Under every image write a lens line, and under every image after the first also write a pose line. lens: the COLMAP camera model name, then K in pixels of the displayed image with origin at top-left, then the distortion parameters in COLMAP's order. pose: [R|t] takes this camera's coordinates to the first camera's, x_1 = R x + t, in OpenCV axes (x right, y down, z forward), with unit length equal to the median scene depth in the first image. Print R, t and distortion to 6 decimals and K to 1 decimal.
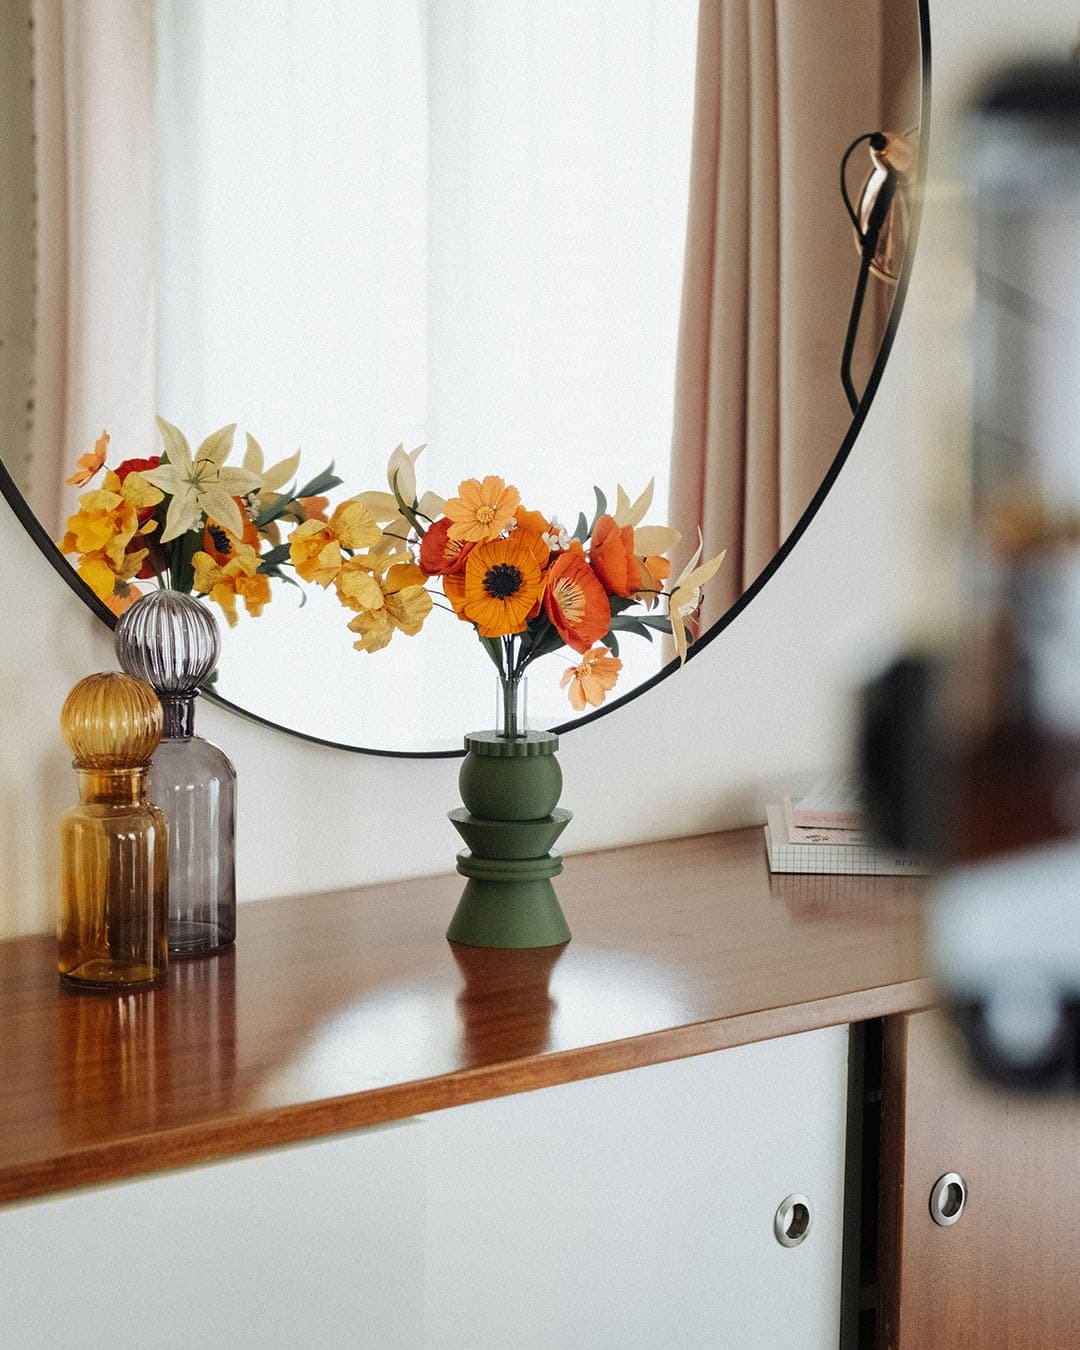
lens RADIAL K [[3742.0, 0, 542.6], [0, 3742.0, 713.5], [0, 0, 1]] dist [0.161625, 1.429257]
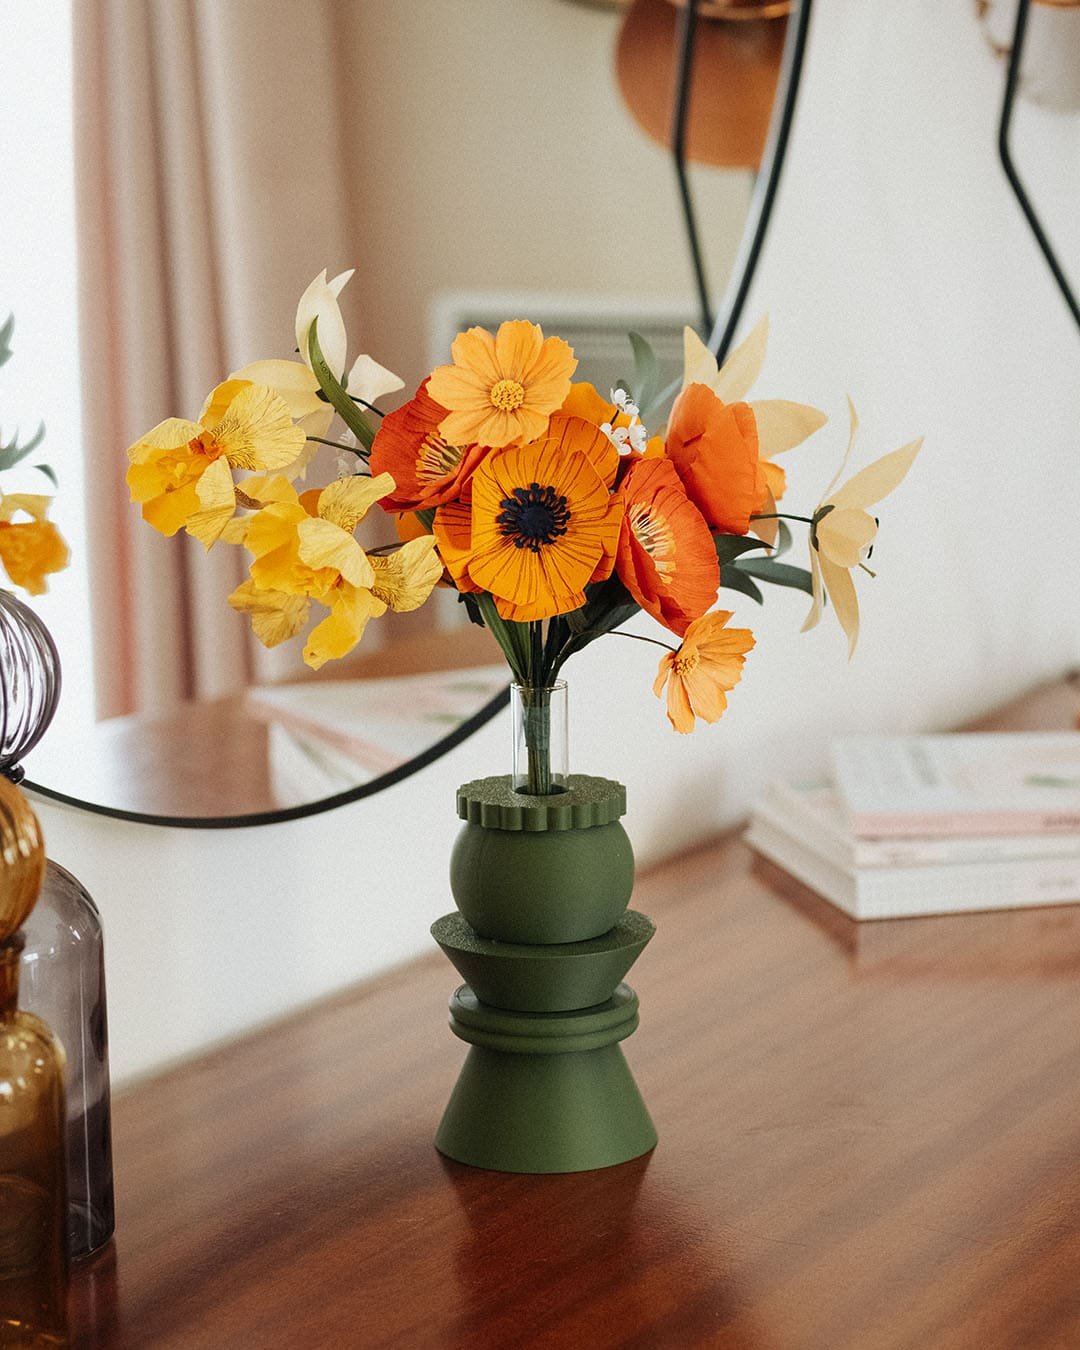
lens RADIAL K [[3662.8, 0, 539.3], [0, 3662.8, 709.2], [0, 0, 1]] dist [0.215507, 0.519585]
pose [[0.987378, -0.056425, 0.147987, -0.089793], [0.049567, 0.997537, 0.049630, -0.033436], [-0.150423, -0.041669, 0.987743, 0.466823]]
